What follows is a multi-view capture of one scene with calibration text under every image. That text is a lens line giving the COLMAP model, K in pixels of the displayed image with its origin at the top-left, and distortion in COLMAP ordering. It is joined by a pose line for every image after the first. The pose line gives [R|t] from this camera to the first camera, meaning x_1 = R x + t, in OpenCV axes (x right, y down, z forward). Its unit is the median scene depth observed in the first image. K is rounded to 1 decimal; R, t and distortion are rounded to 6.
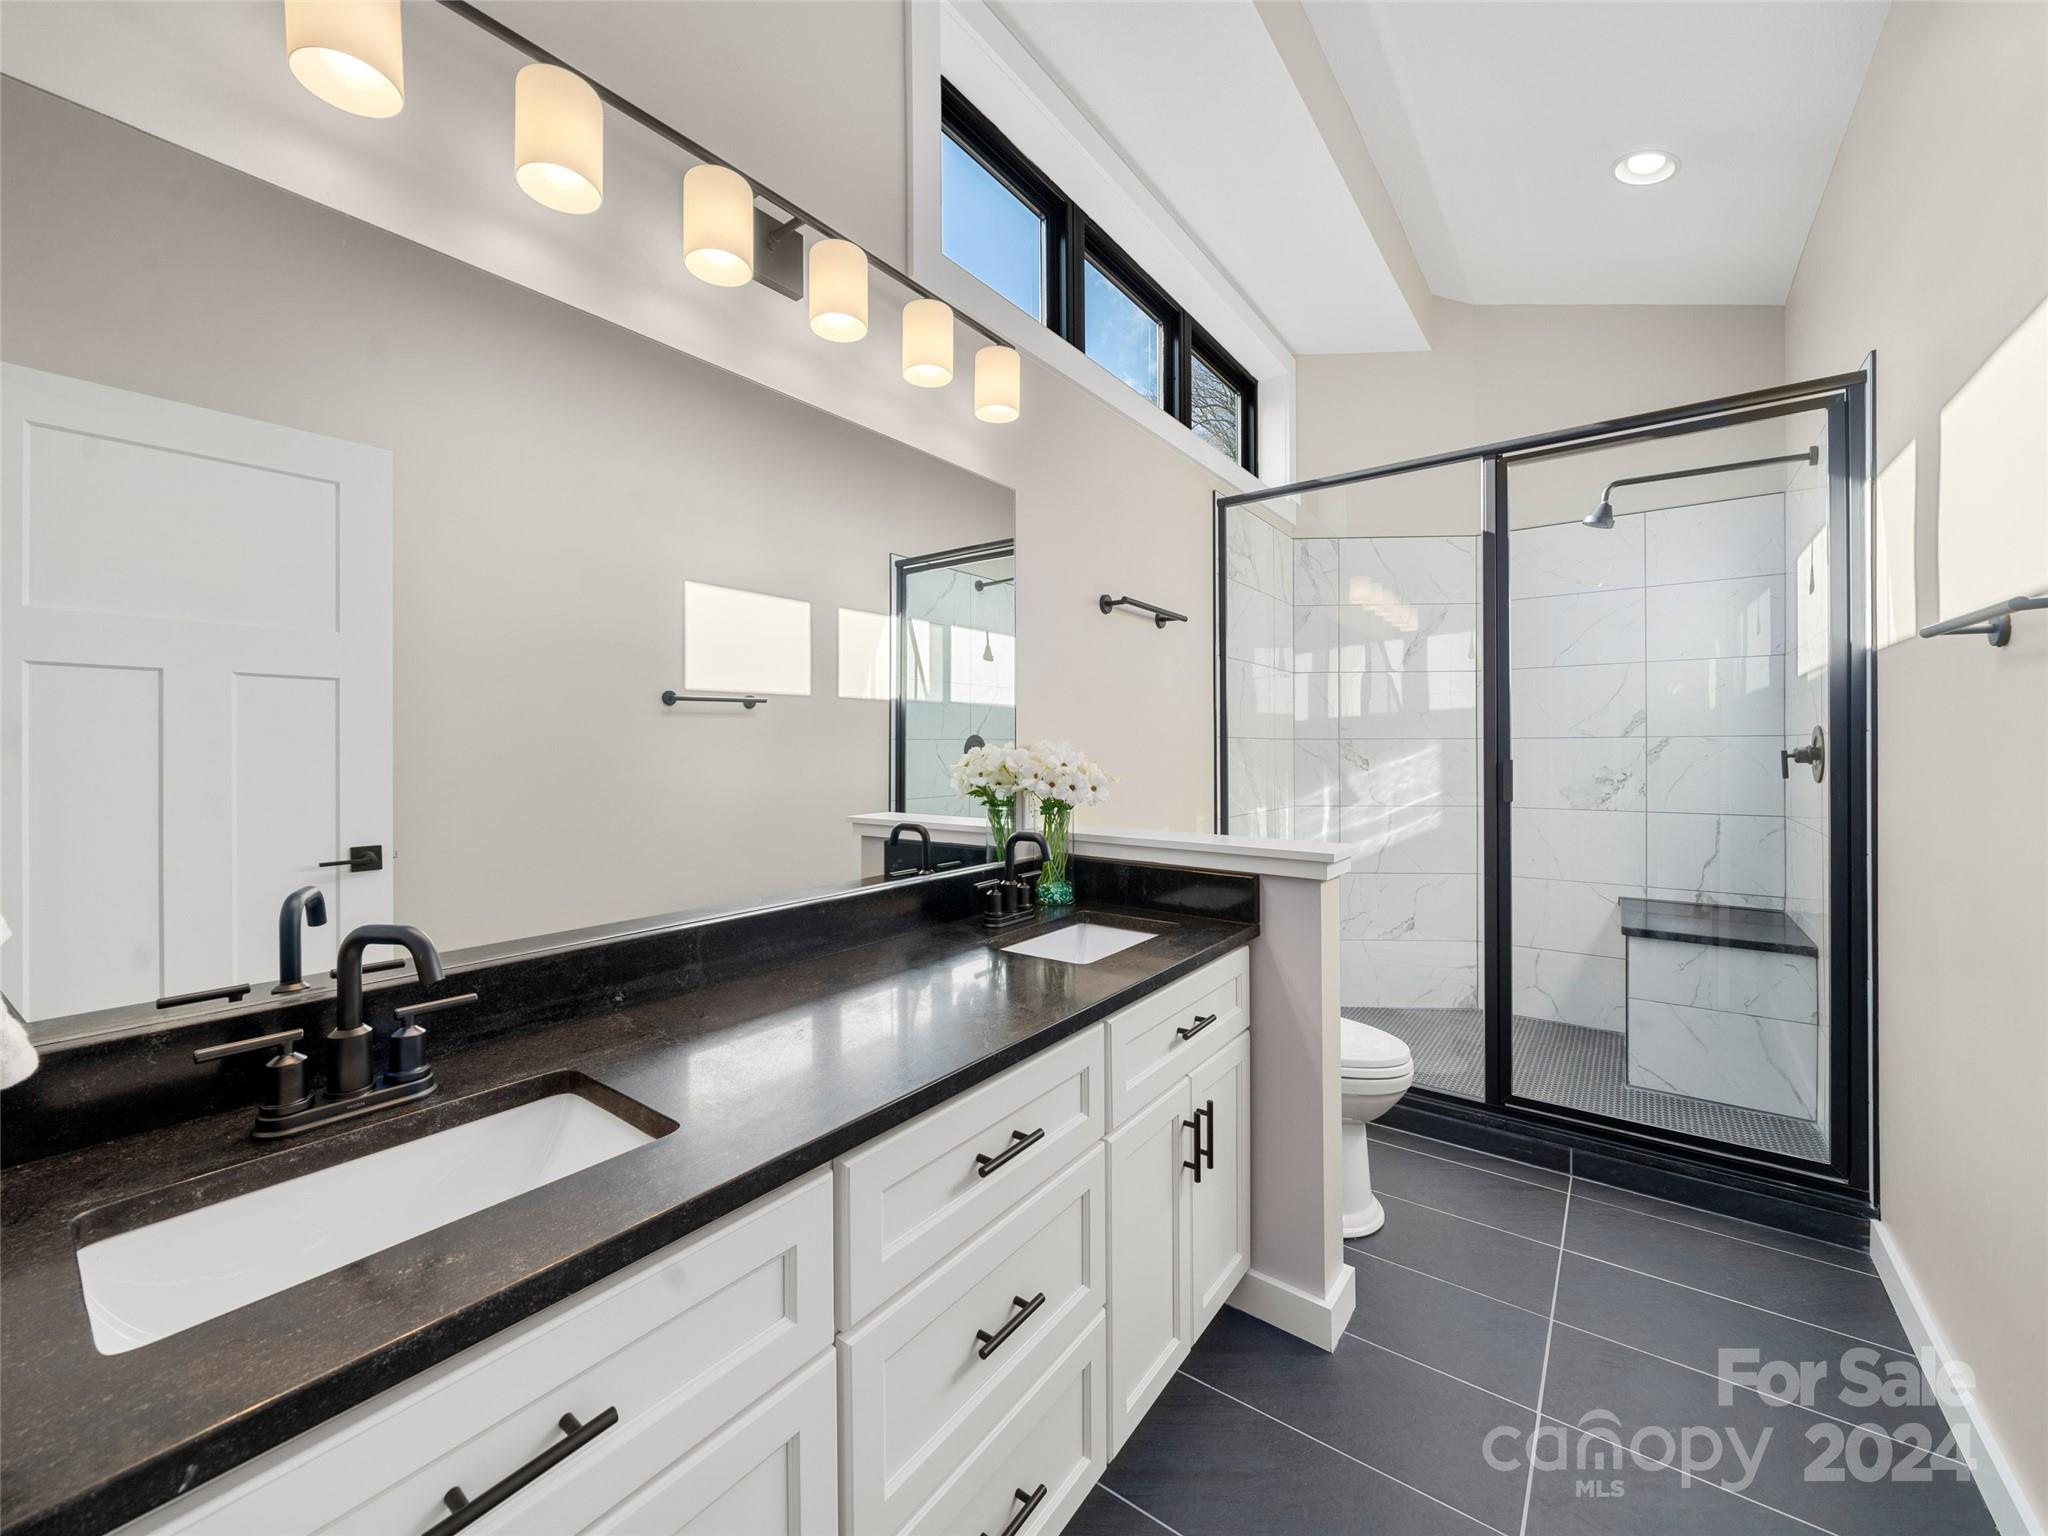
lens RADIAL K [[811.4, 0, 1021.3], [0, 811.4, 753.8], [0, 0, 1]] dist [-0.005413, -0.000064]
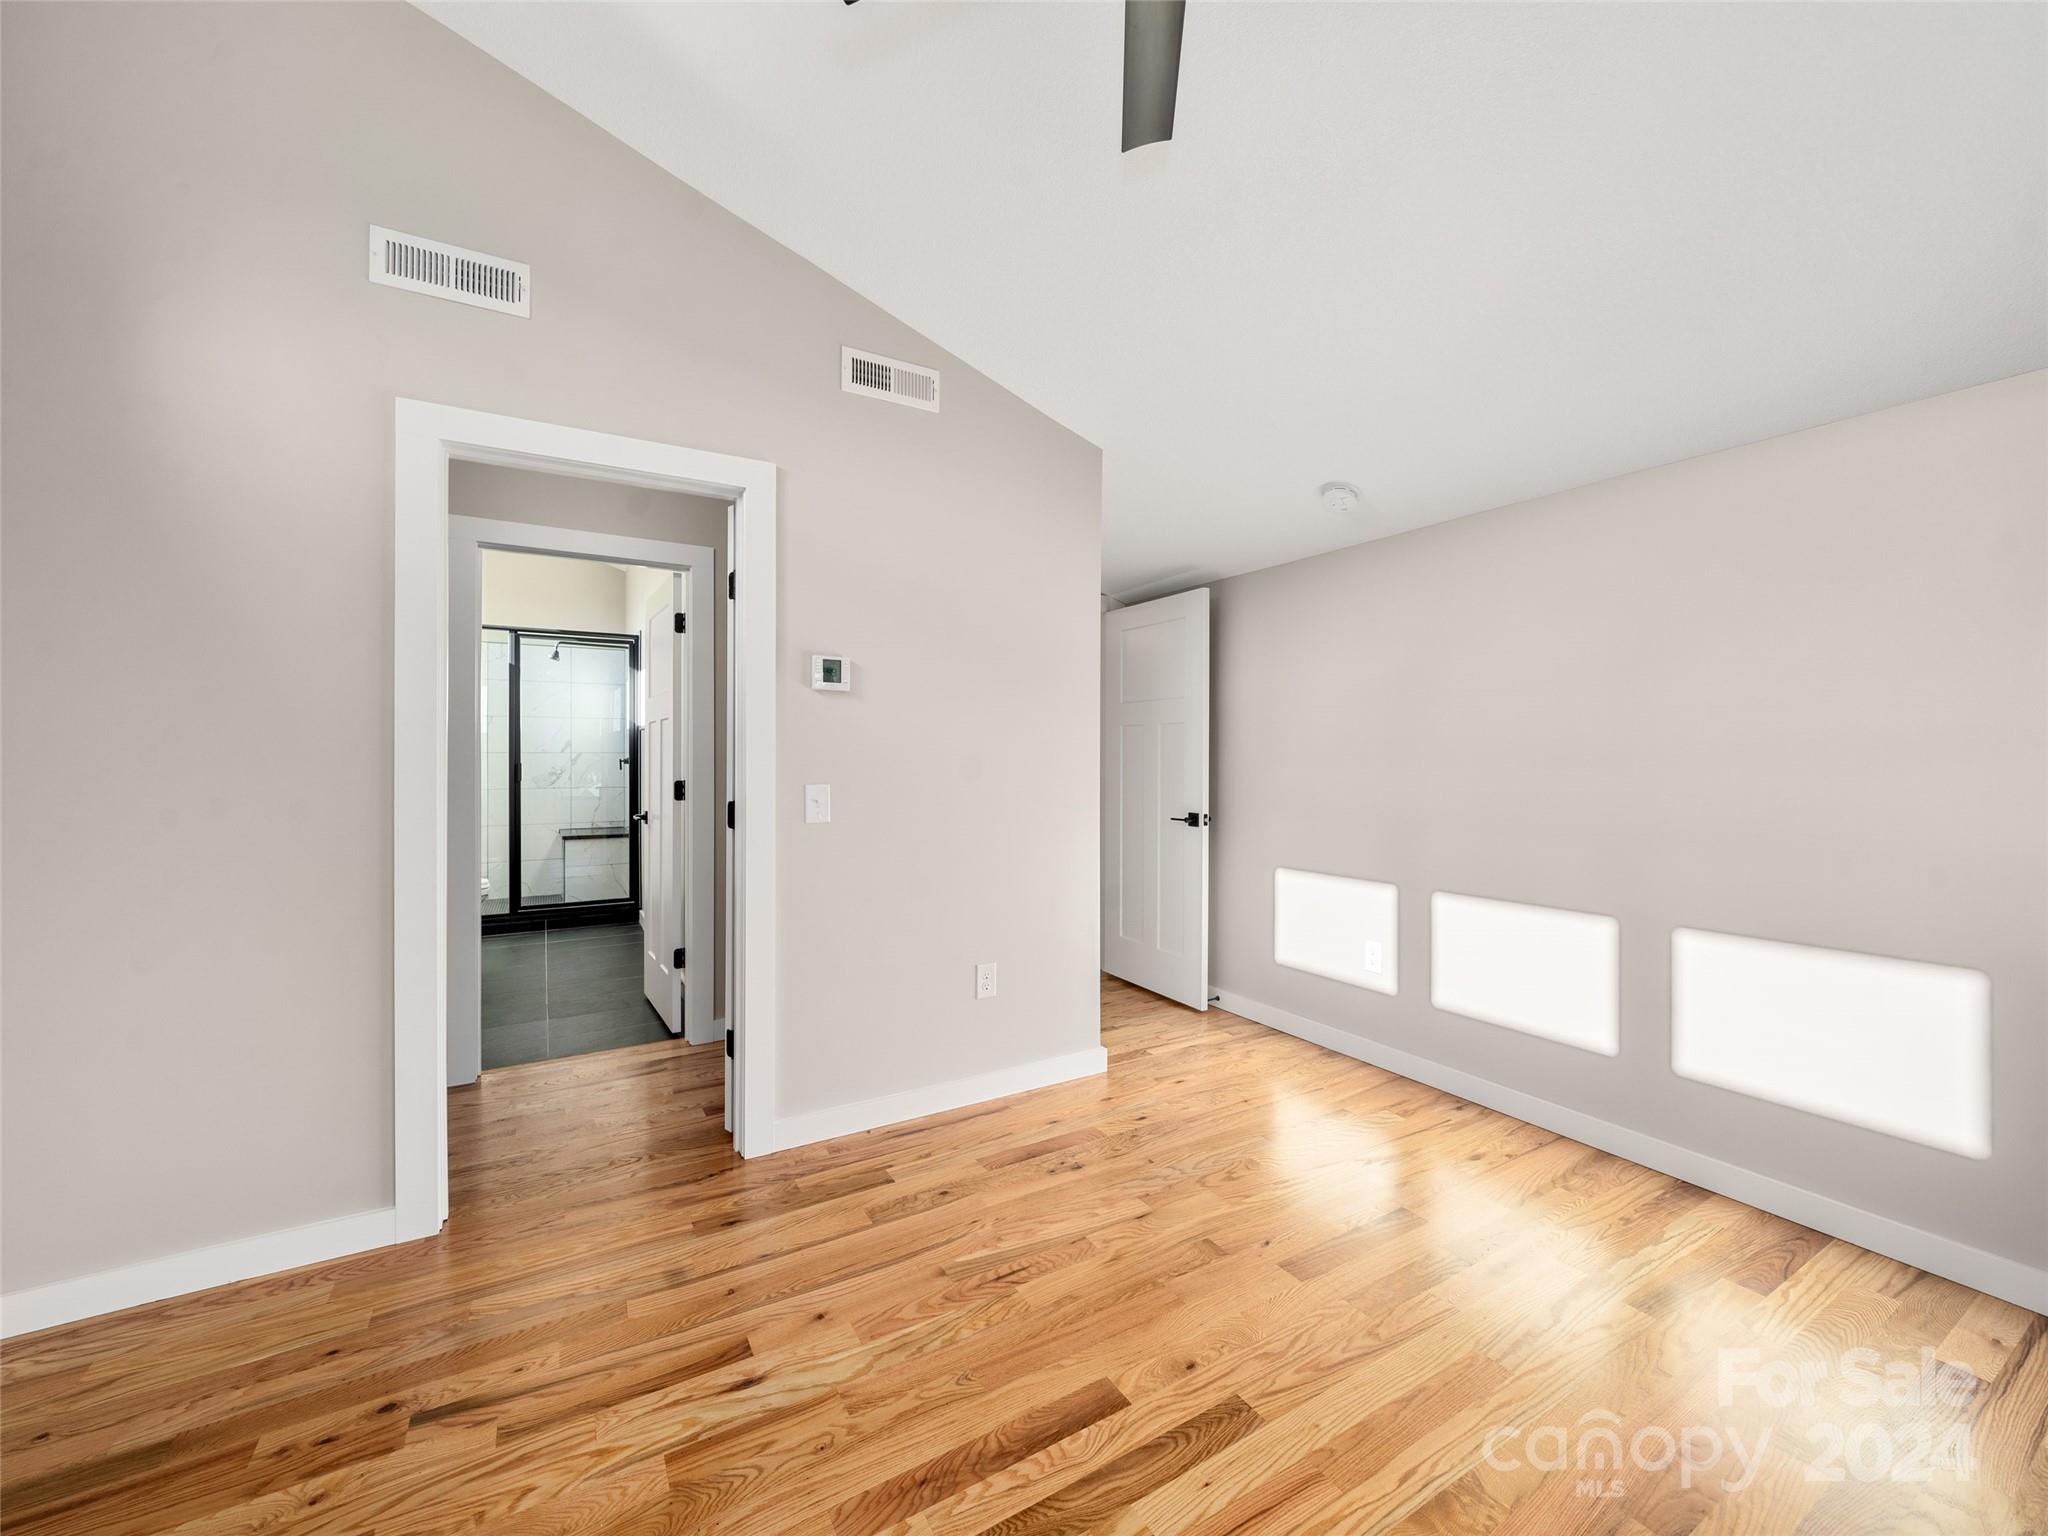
lens RADIAL K [[811.4, 0, 1021.3], [0, 811.4, 753.8], [0, 0, 1]] dist [-0.005413, -0.000064]
pose [[0.385755, 0.005730, 0.922583, -1.075812], [0.003393, 0.999965, -0.007629, 0.002629], [-0.922595, 0.006074, 0.385722, -1.333694]]
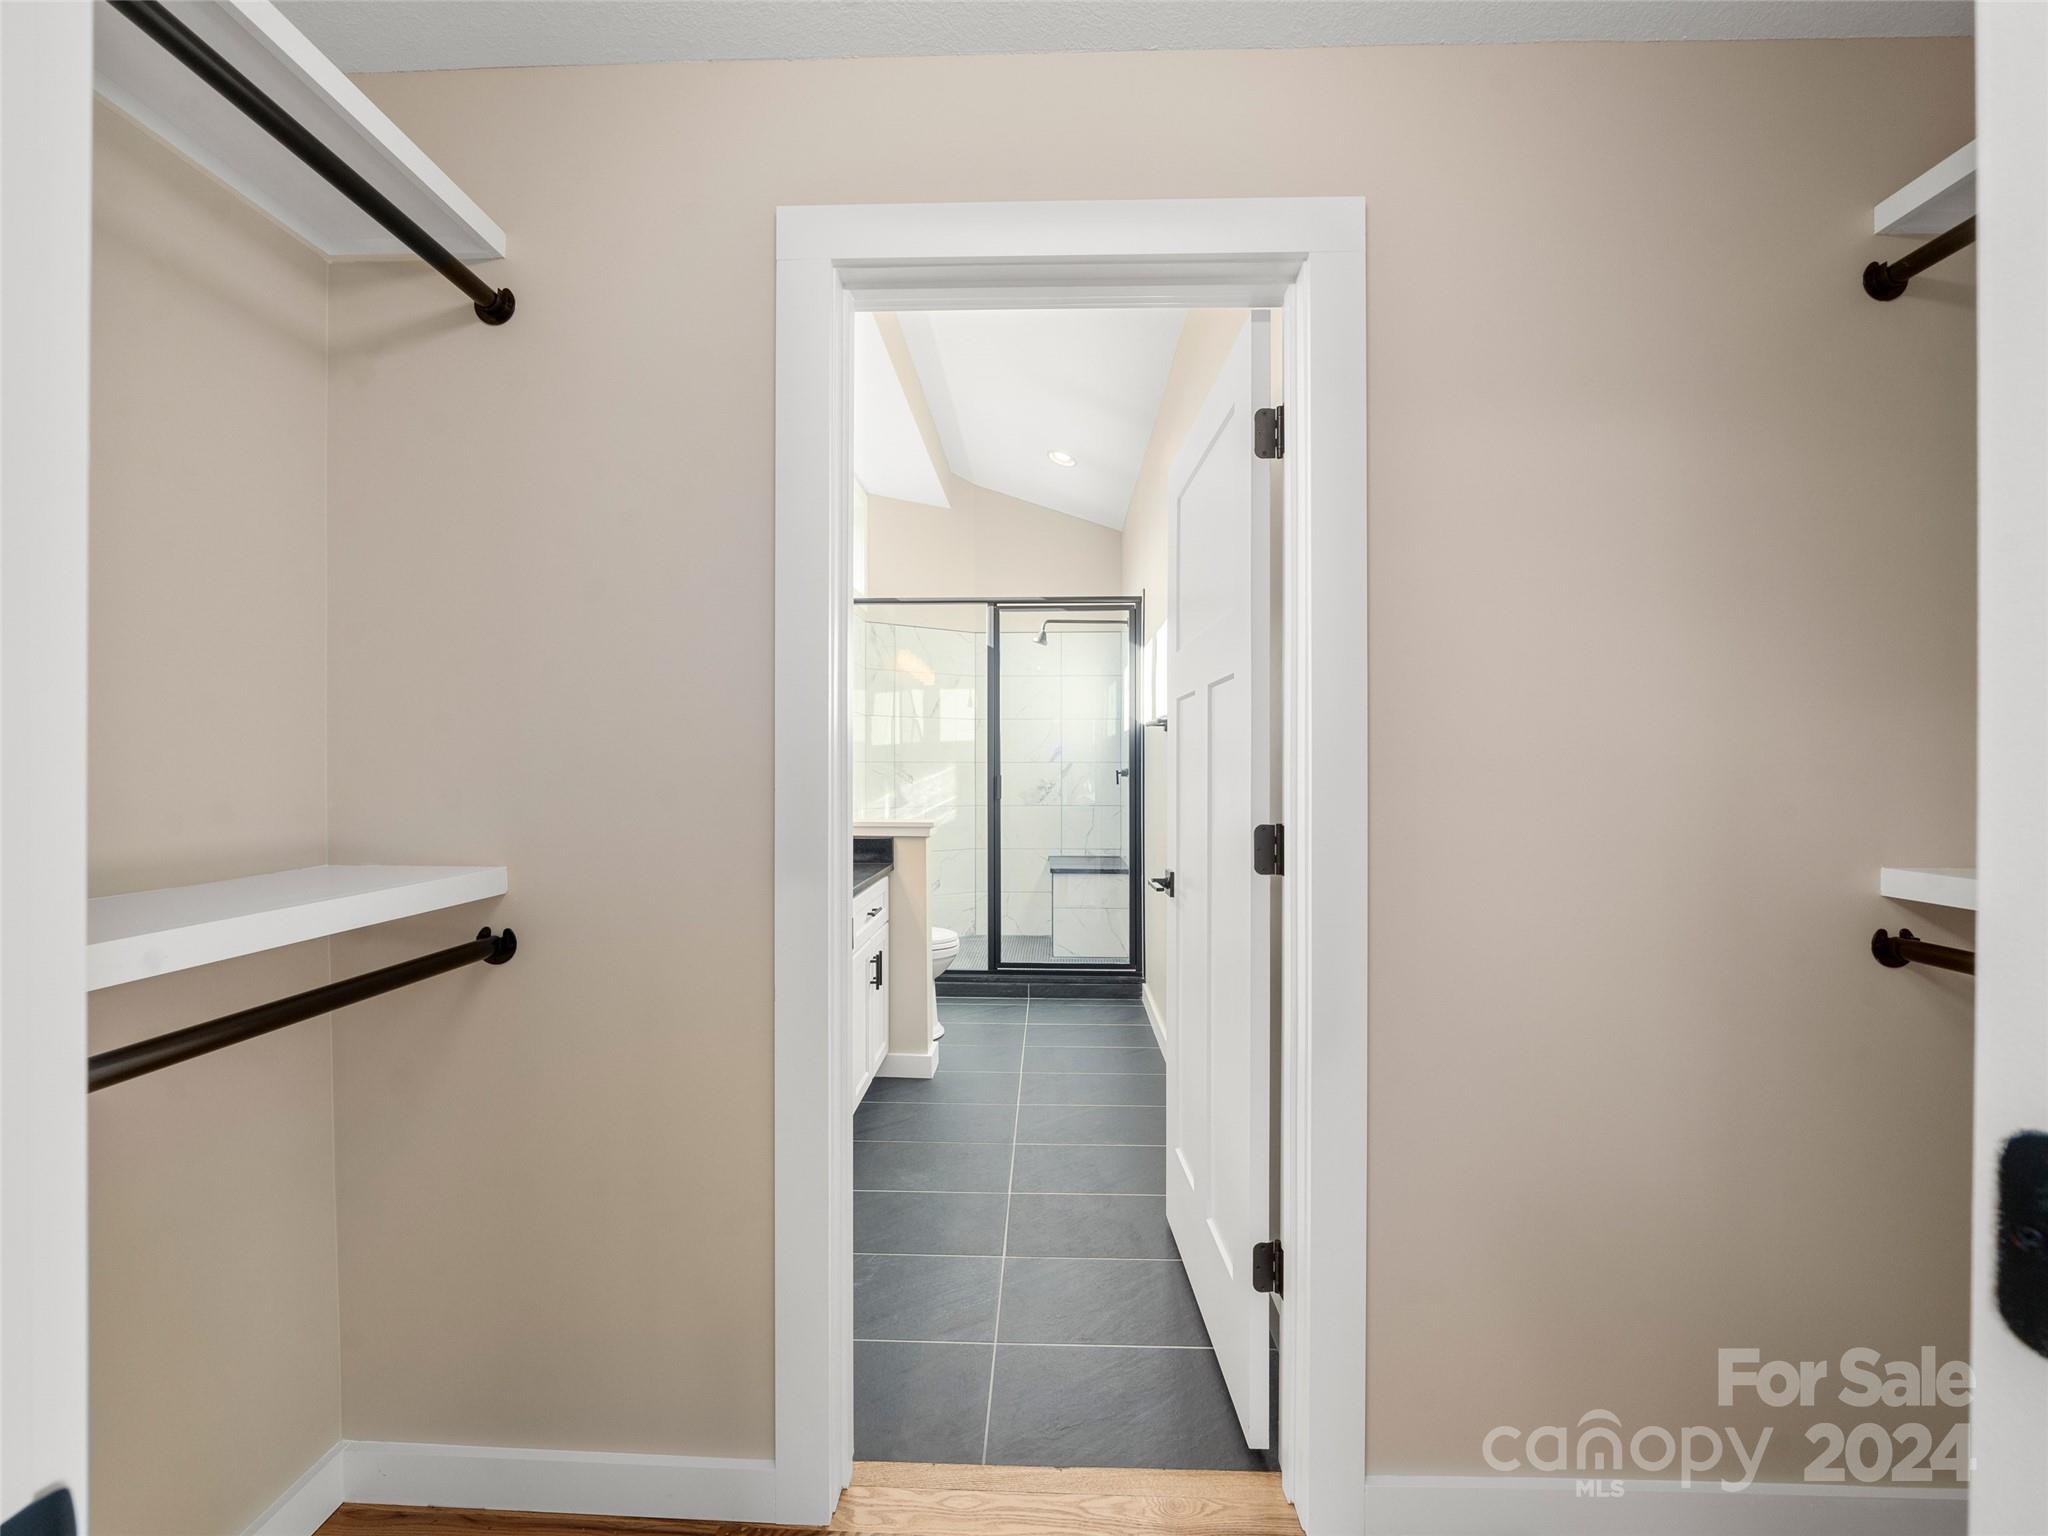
lens RADIAL K [[805.3, 0, 1024.0], [0, 805.3, 768.0], [0, 0, 1]] dist [-0.003107, -0.000167]
pose [[0.820128, 0.005286, 0.572156, -0.401708], [-0.002323, 0.999980, -0.005908, 0.001969], [-0.572176, 0.003516, 0.820123, -0.528638]]
